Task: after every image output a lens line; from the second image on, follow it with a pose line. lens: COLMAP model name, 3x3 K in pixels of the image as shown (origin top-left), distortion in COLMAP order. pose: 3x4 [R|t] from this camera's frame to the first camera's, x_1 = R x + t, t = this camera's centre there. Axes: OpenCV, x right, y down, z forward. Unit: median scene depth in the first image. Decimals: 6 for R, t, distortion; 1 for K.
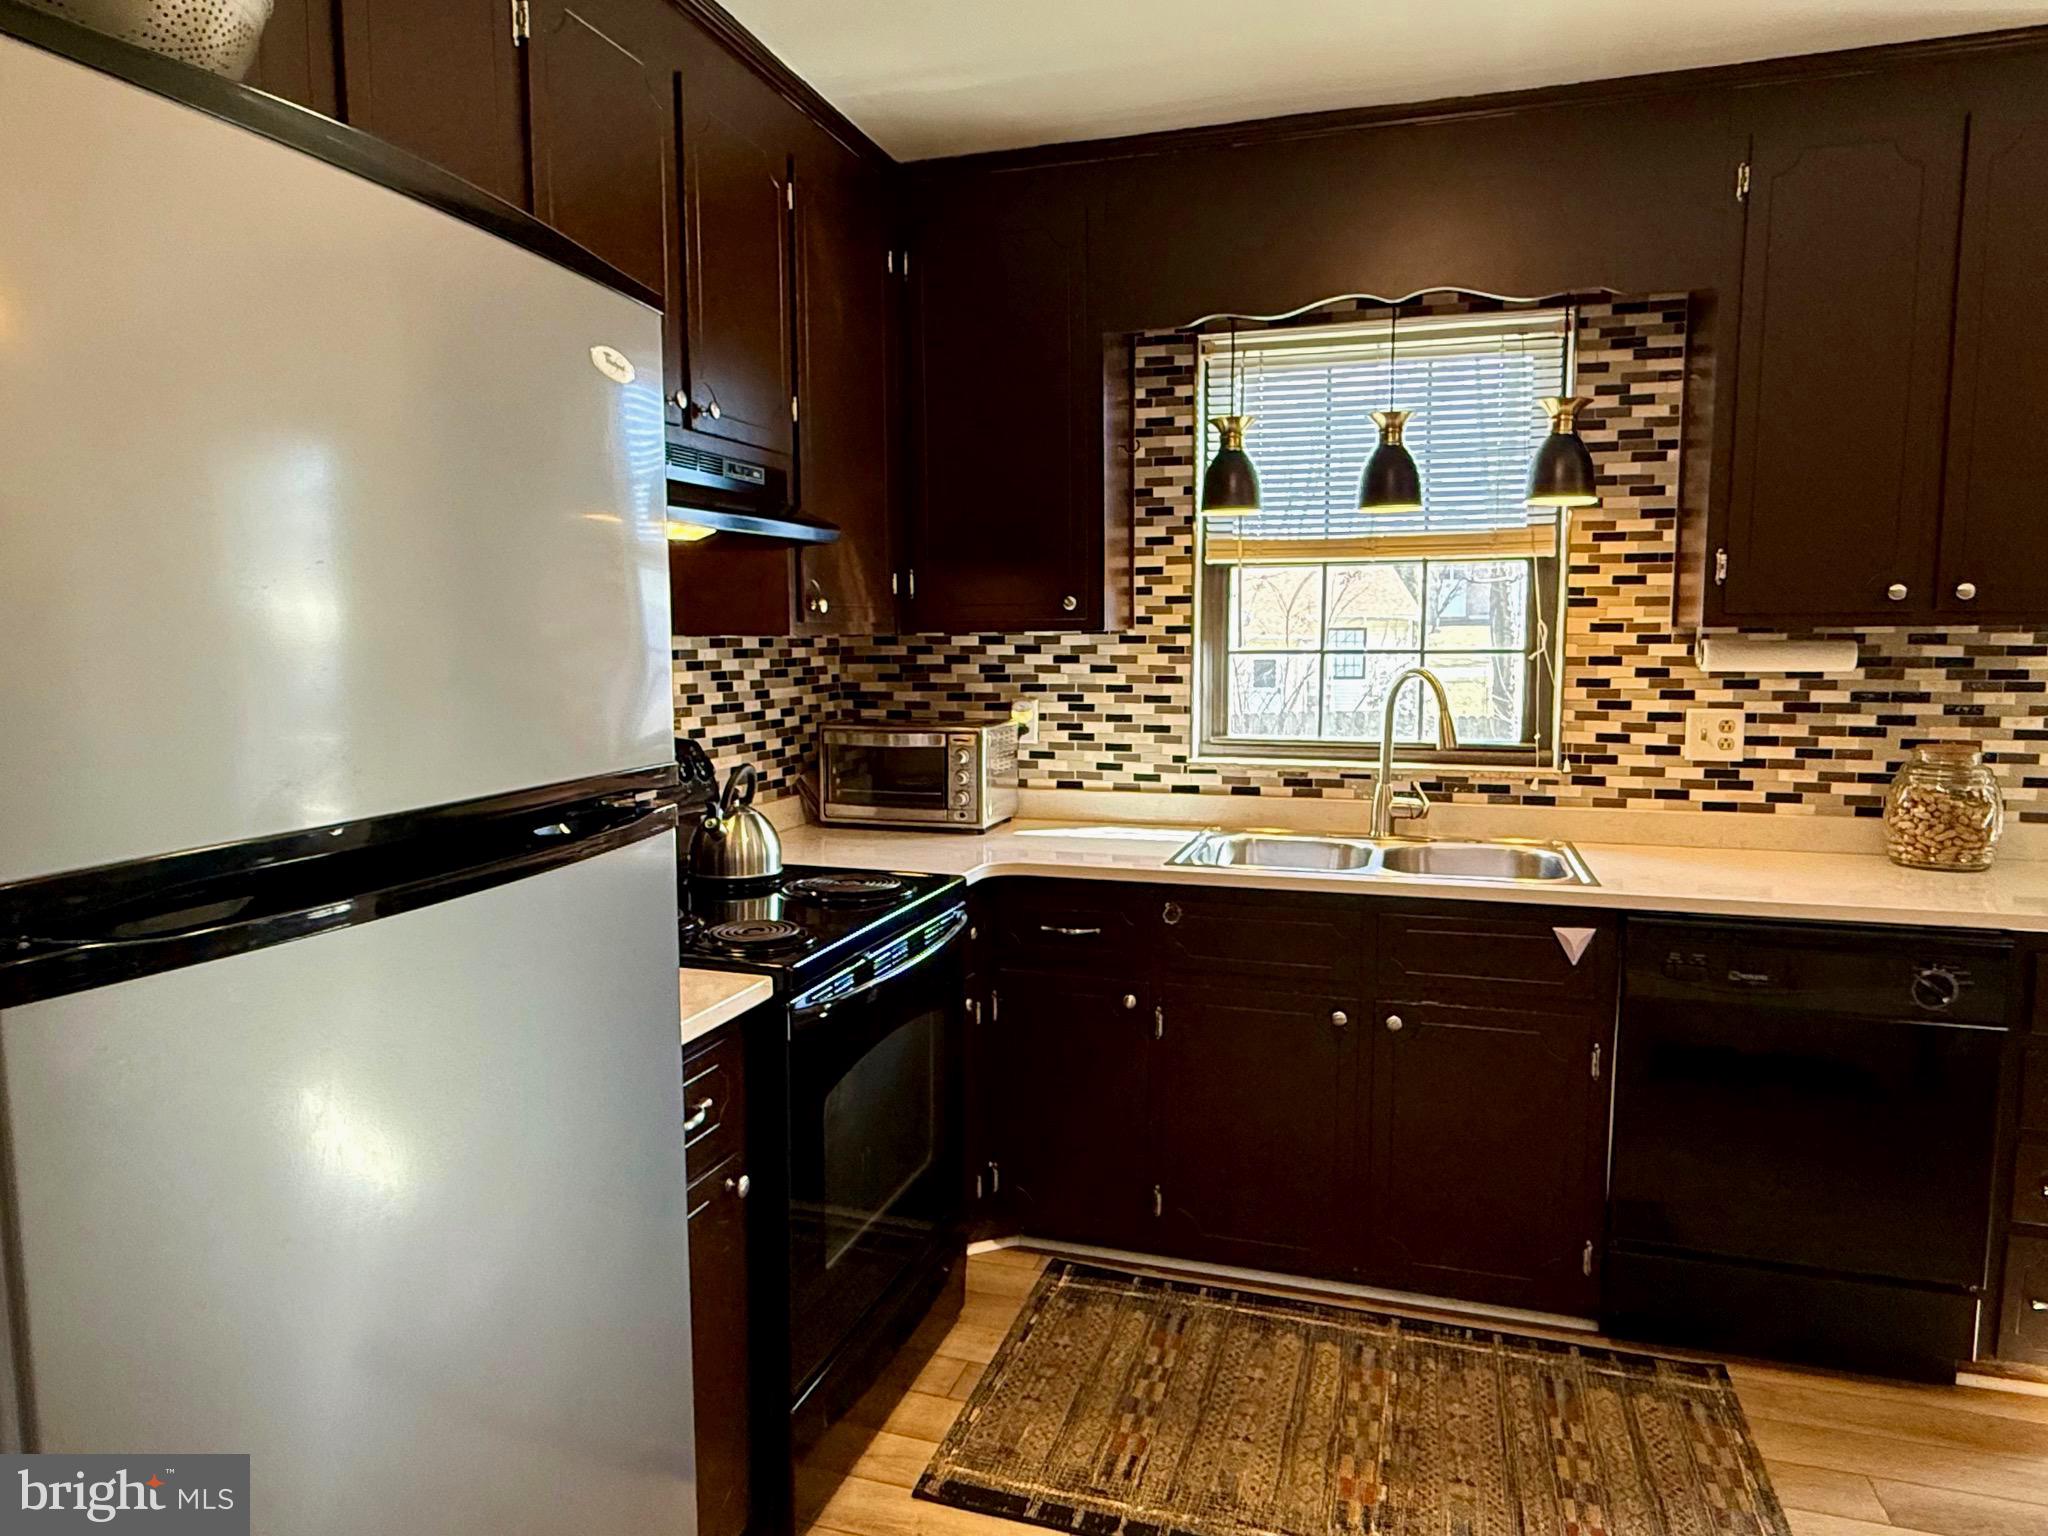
lens RADIAL K [[1289.5, 0, 1004.9], [0, 1289.5, 776.9], [0, 0, 1]] dist [-0.007514, -0.000159]
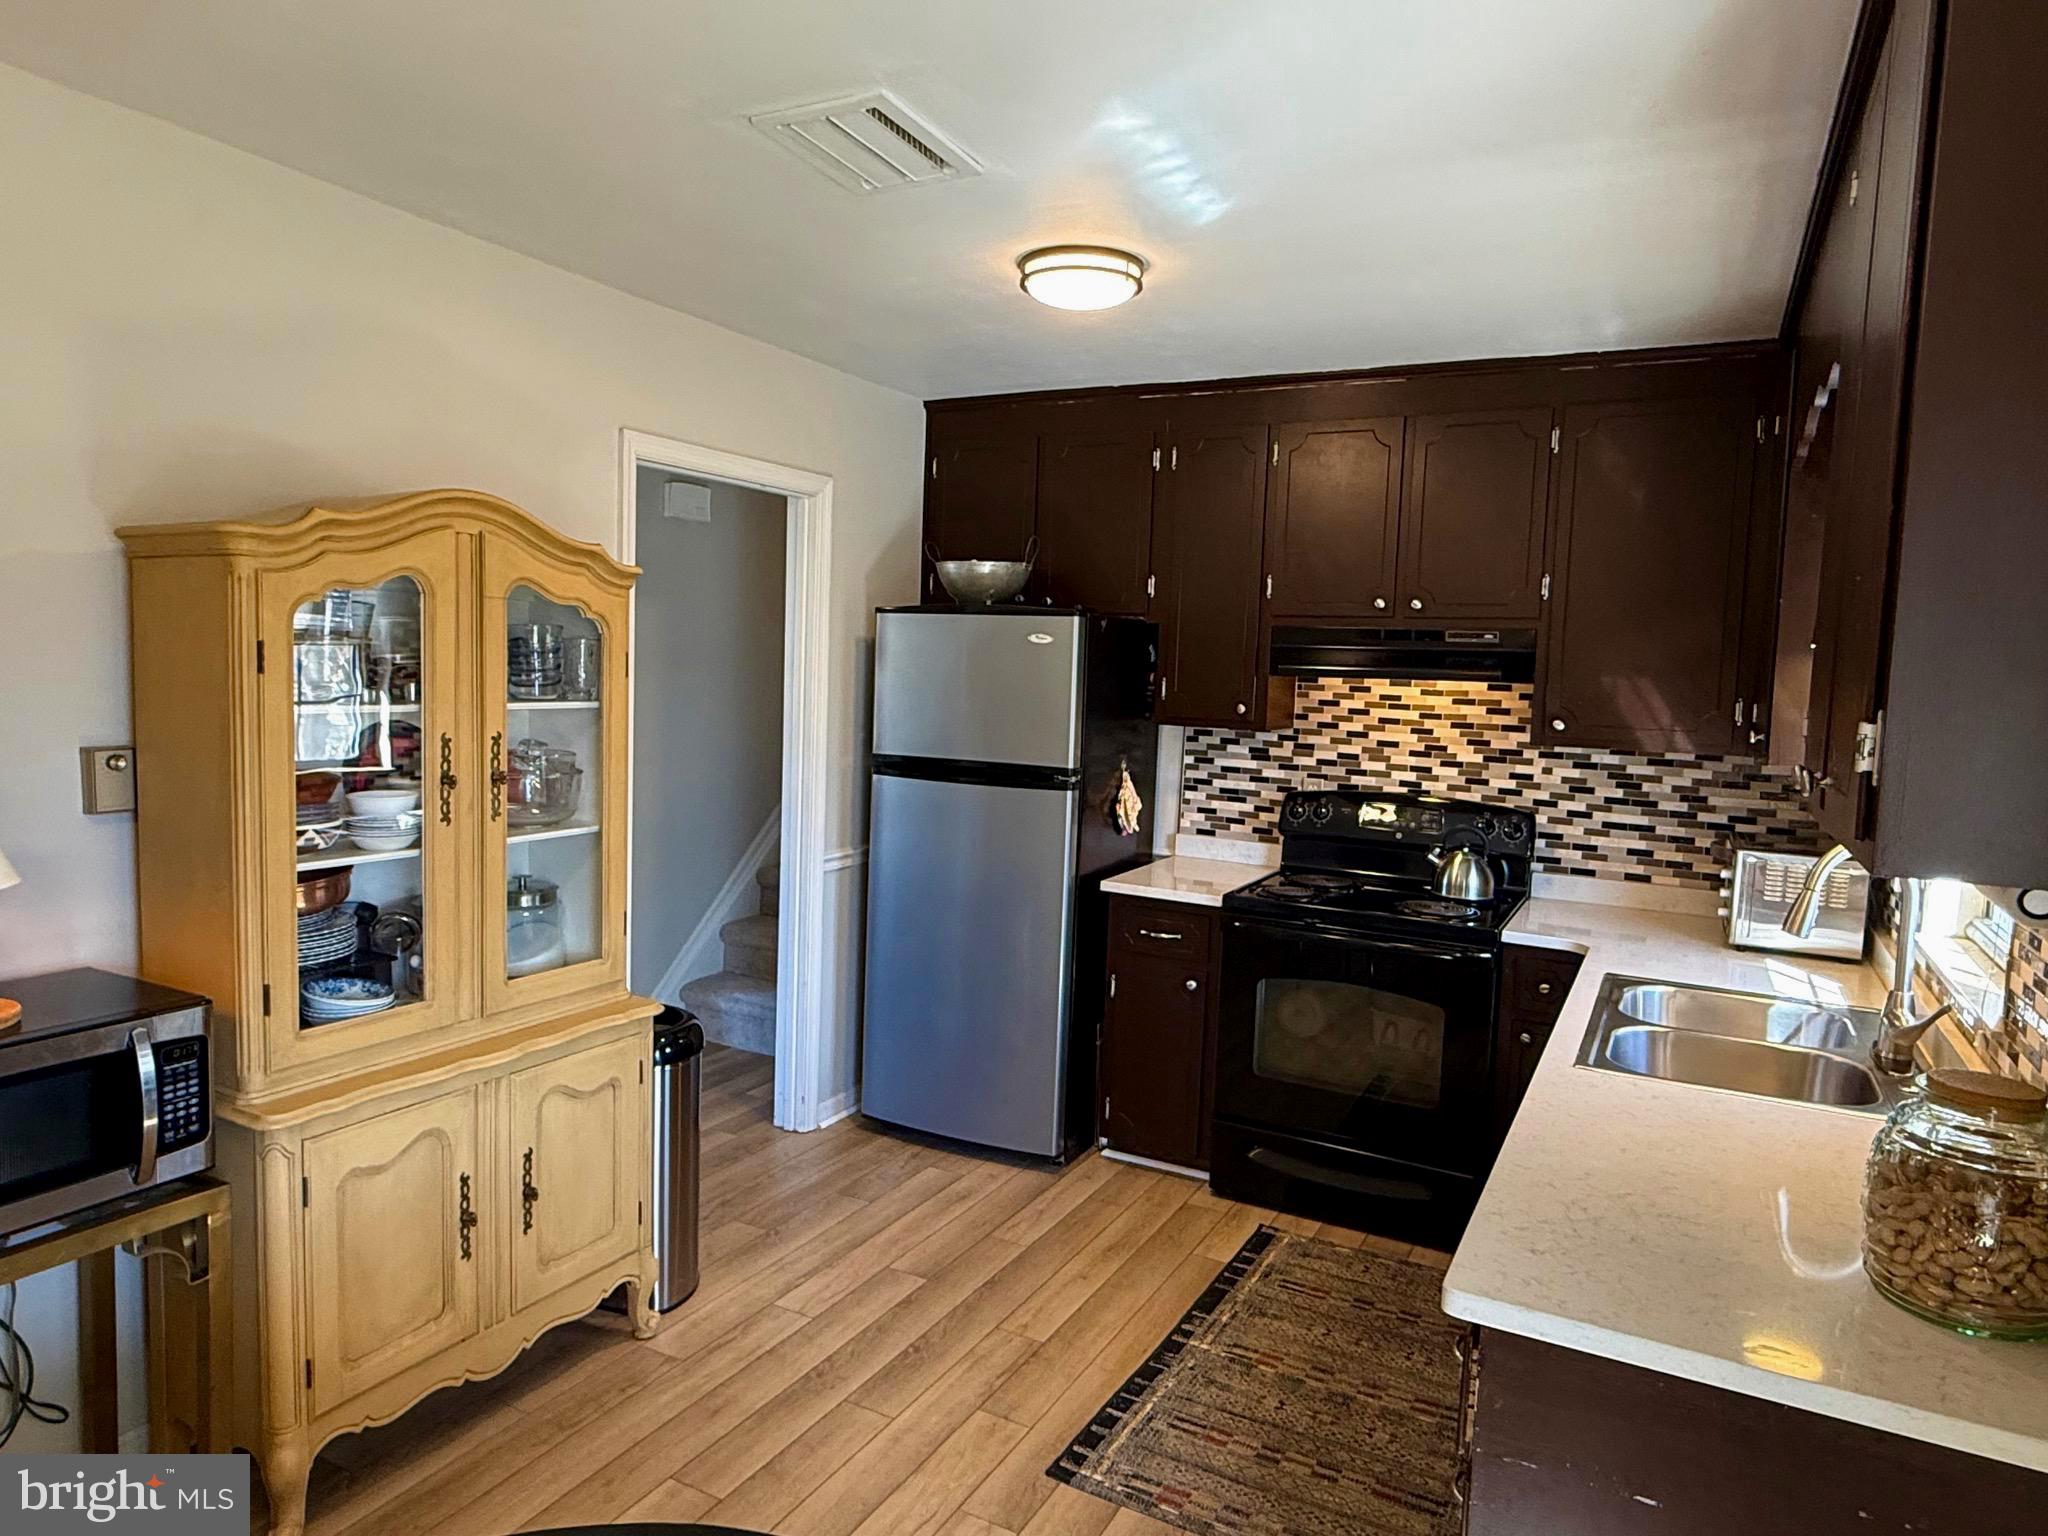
lens RADIAL K [[1289.5, 0, 998.4], [0, 1289.5, 773.1], [0, 0, 1]] dist [-0.007514, -0.000159]
pose [[-0.186441, 0.081713, -0.979062, 1.188280], [-0.144270, 0.983455, 0.109553, -0.134676], [0.971816, 0.161675, -0.171567, 0.609933]]
